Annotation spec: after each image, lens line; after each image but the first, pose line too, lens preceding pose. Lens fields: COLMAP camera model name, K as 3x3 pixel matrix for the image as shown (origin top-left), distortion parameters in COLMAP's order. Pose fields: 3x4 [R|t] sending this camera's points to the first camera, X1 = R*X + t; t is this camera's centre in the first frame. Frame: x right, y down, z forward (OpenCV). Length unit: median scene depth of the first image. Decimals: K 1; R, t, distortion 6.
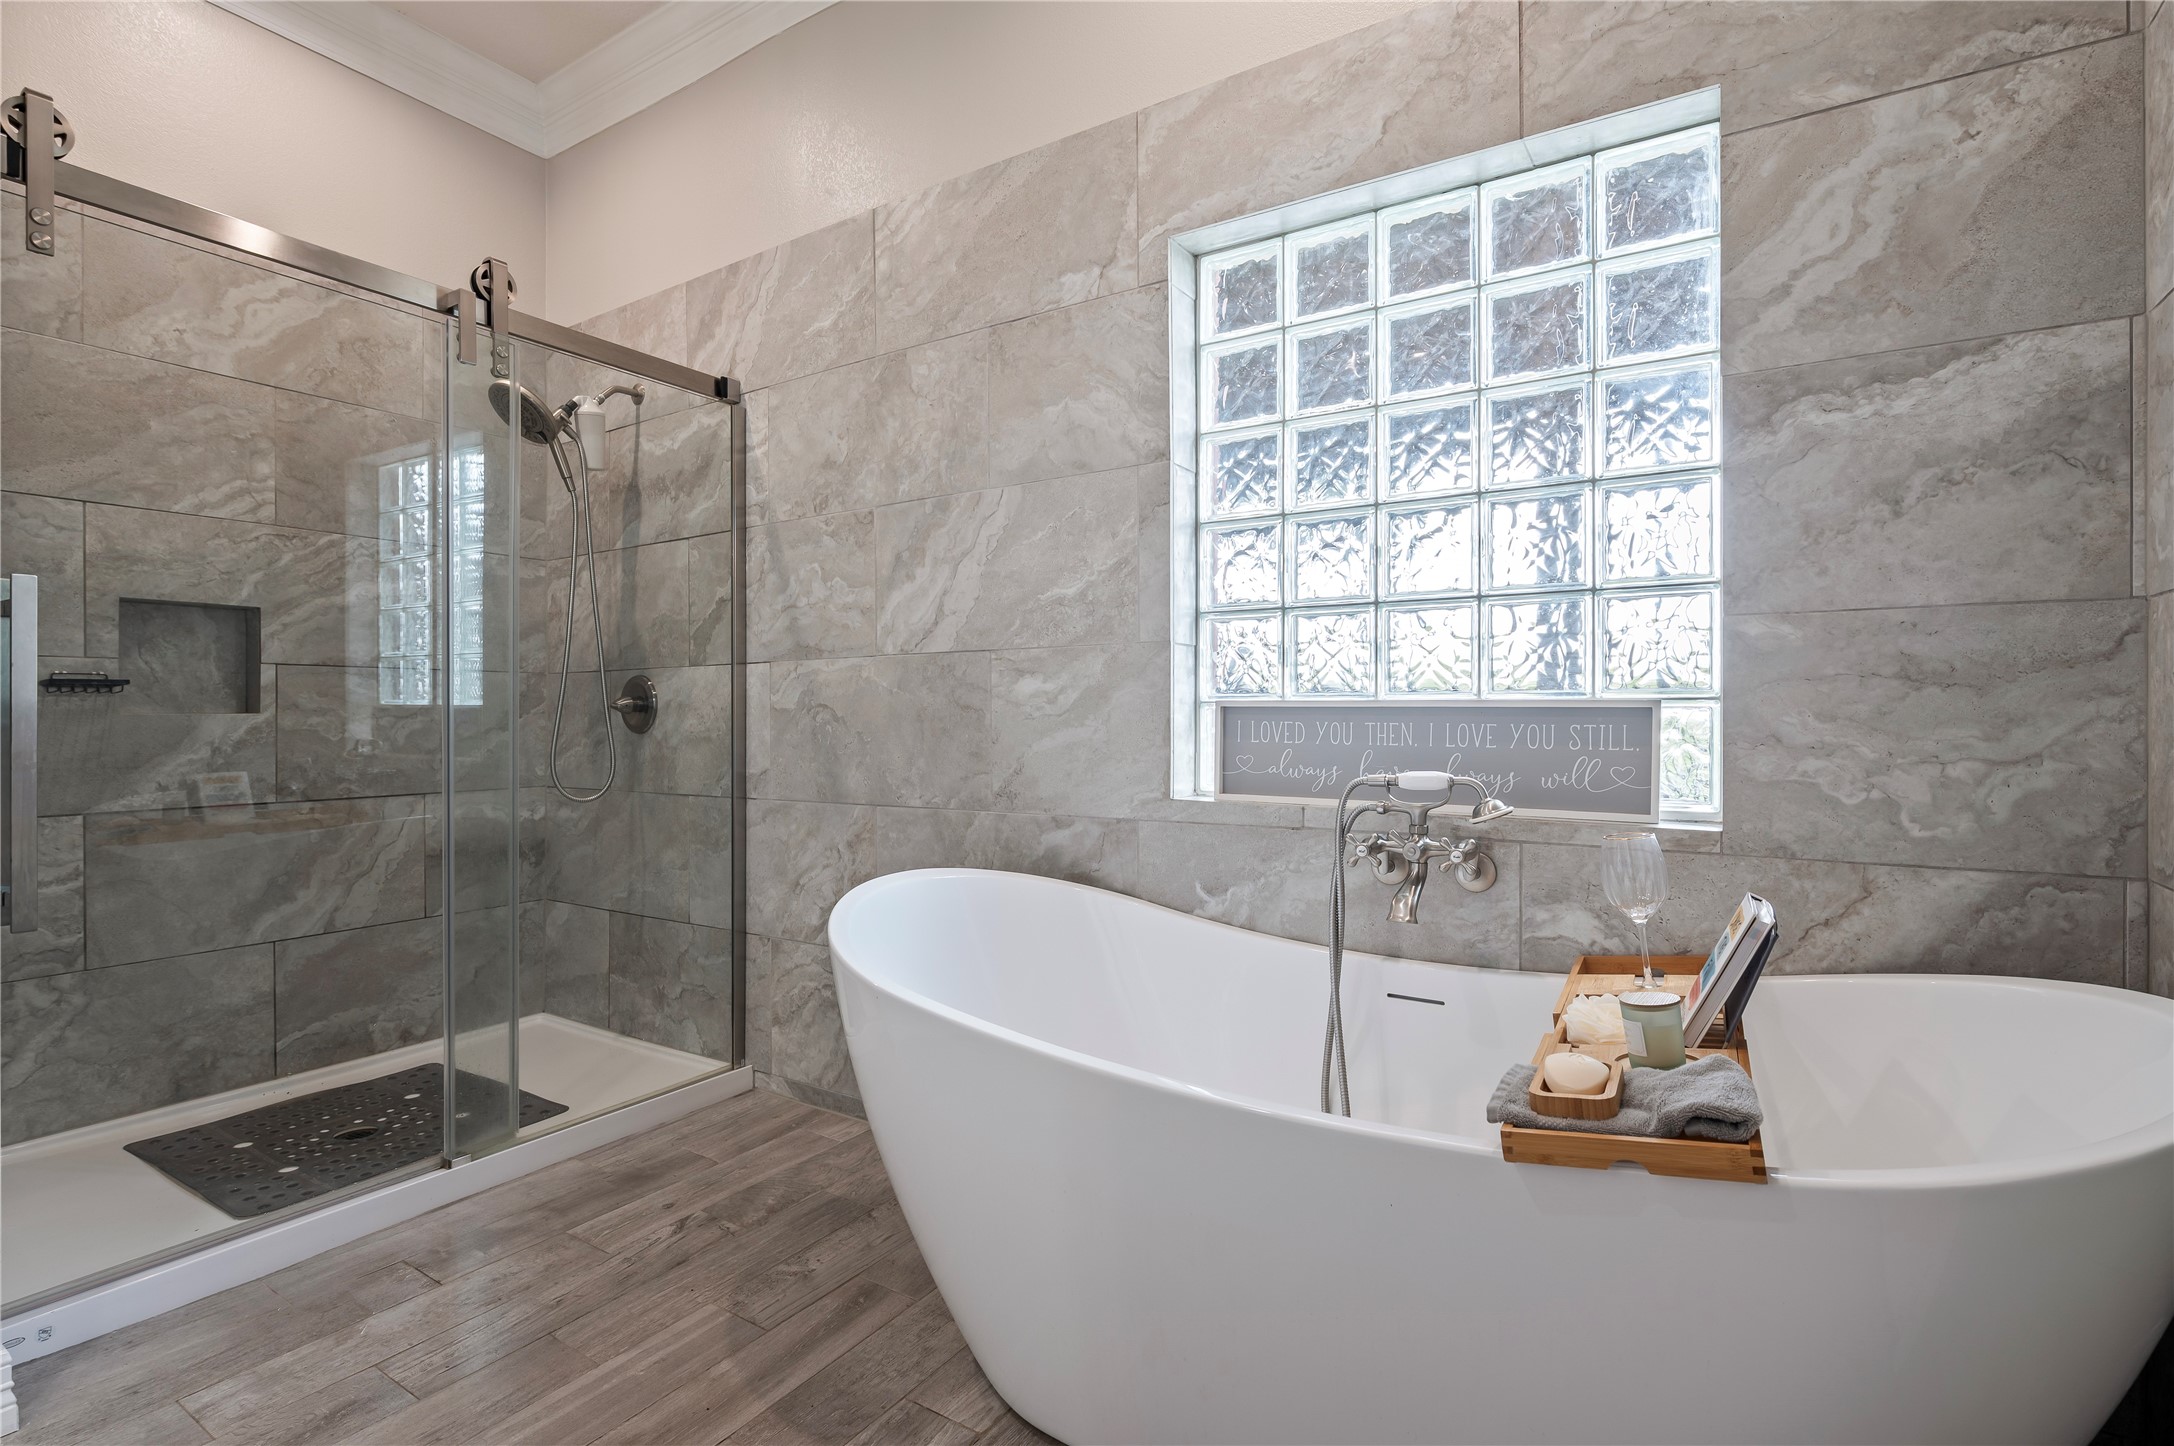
lens RADIAL K [[1034.4, 0, 1086.1], [0, 1034.4, 720.1], [0, 0, 1]] dist [-0.005928, -0.000334]
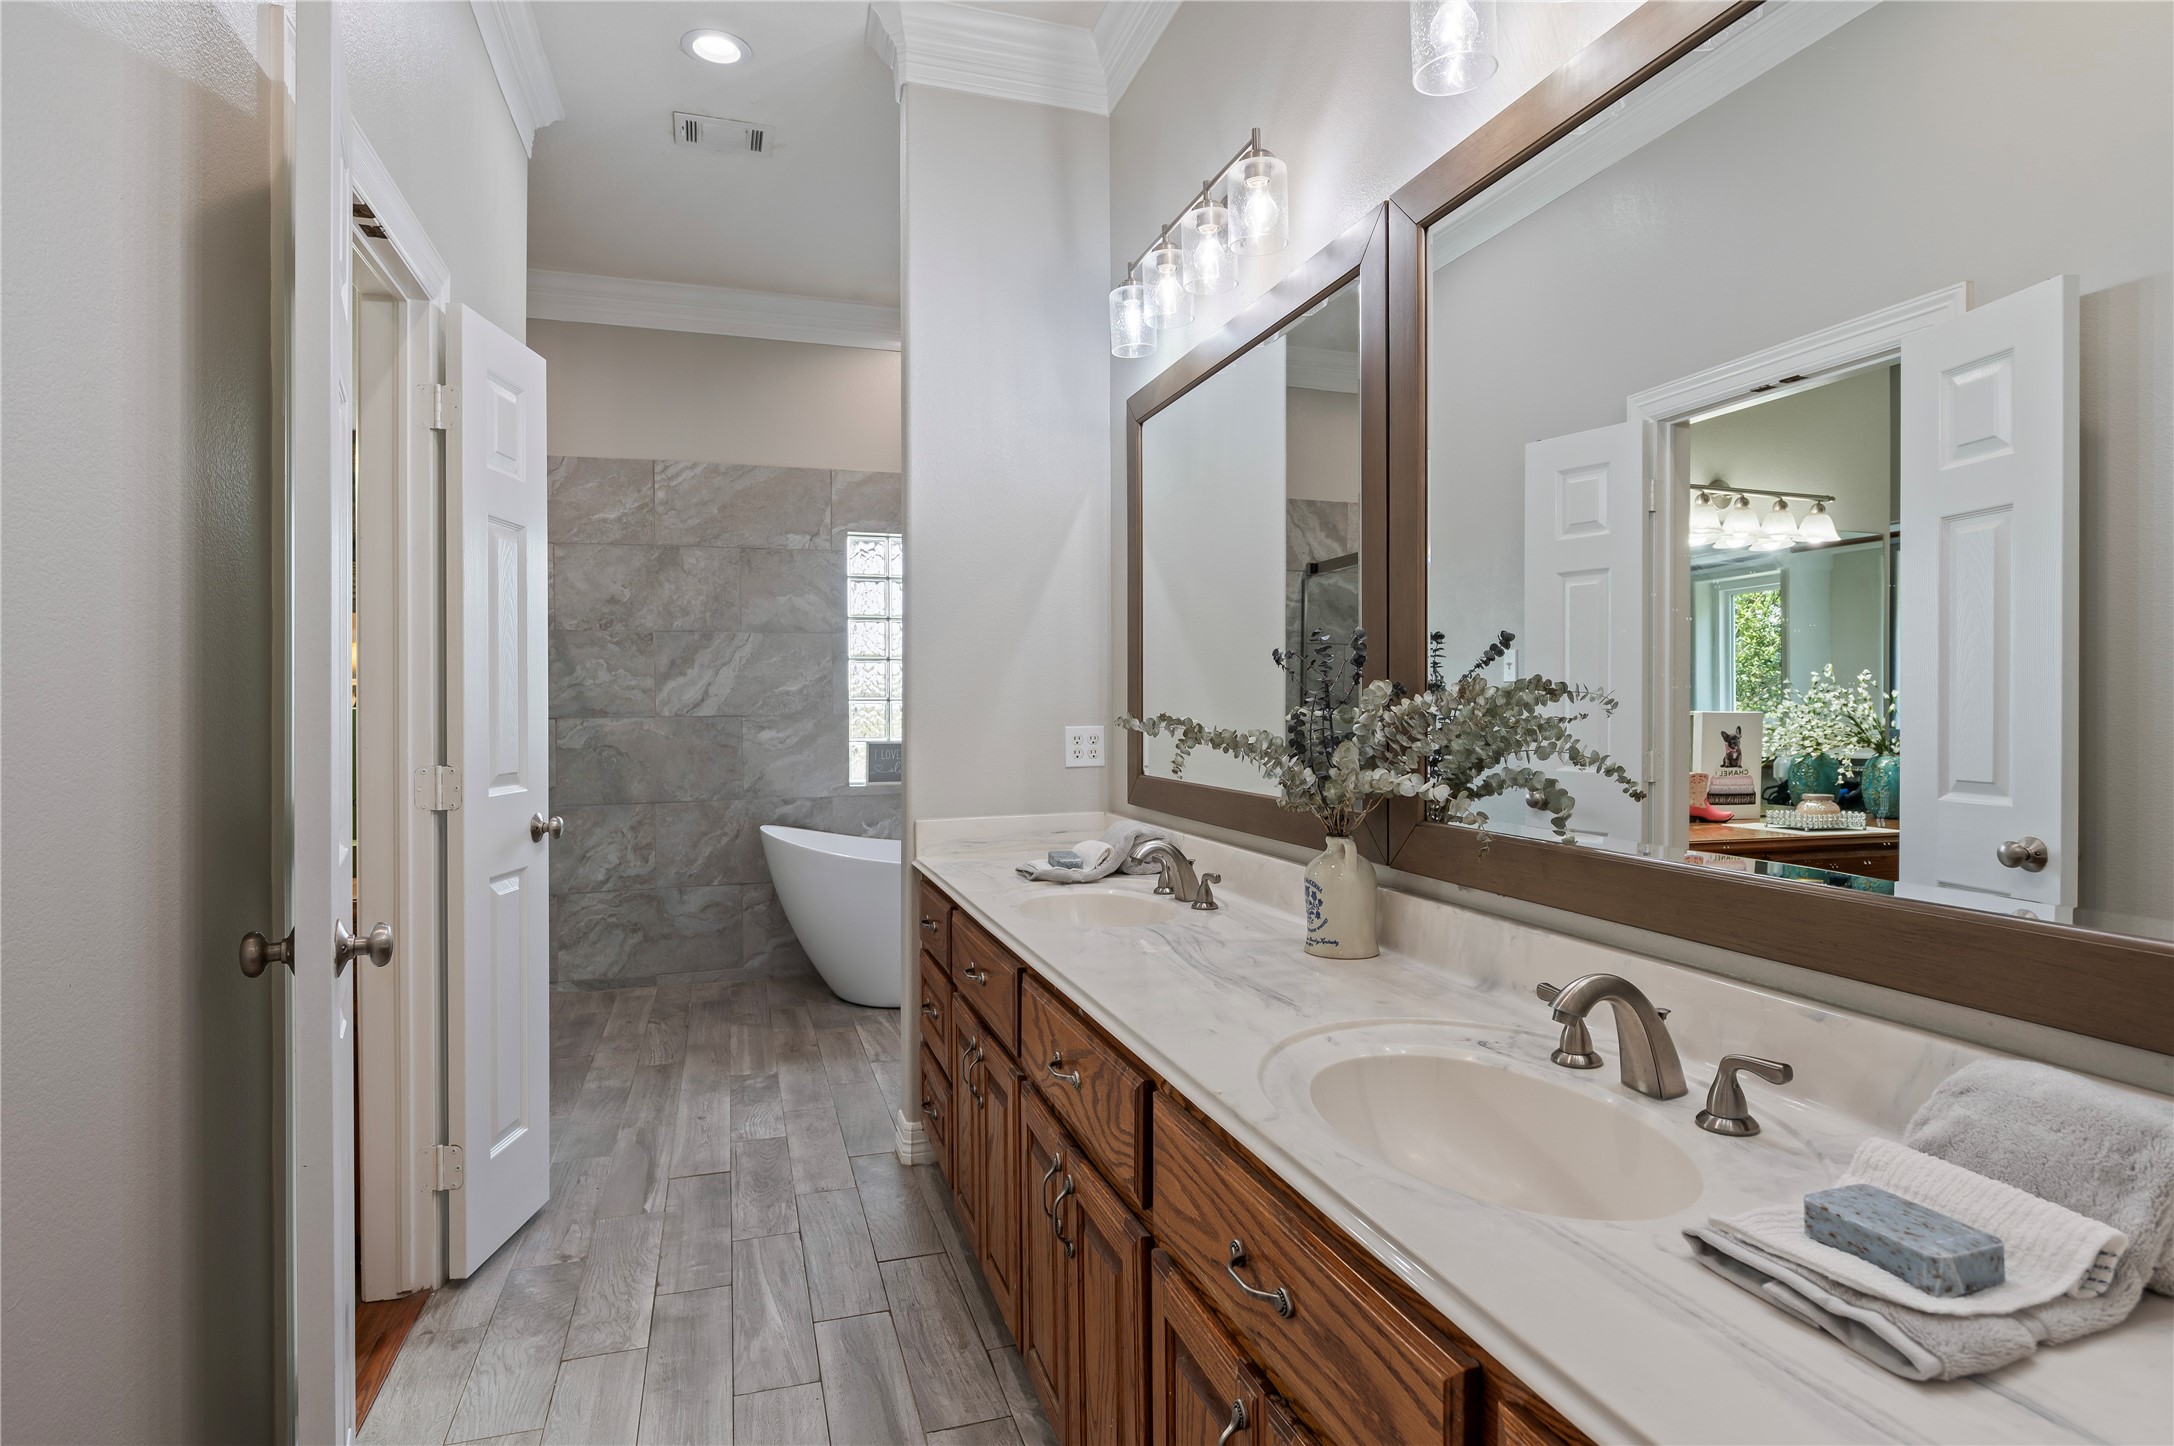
lens RADIAL K [[1160.3, 0, 1088.8], [0, 1160.3, 719.2], [0, 0, 1]] dist [0.000542, 0.000018]
pose [[0.635373, -0.009598, 0.772146, -1.310662], [0.009055, 0.999947, 0.004978, -0.064713], [-0.772153, 0.003829, 0.635426, -0.844853]]
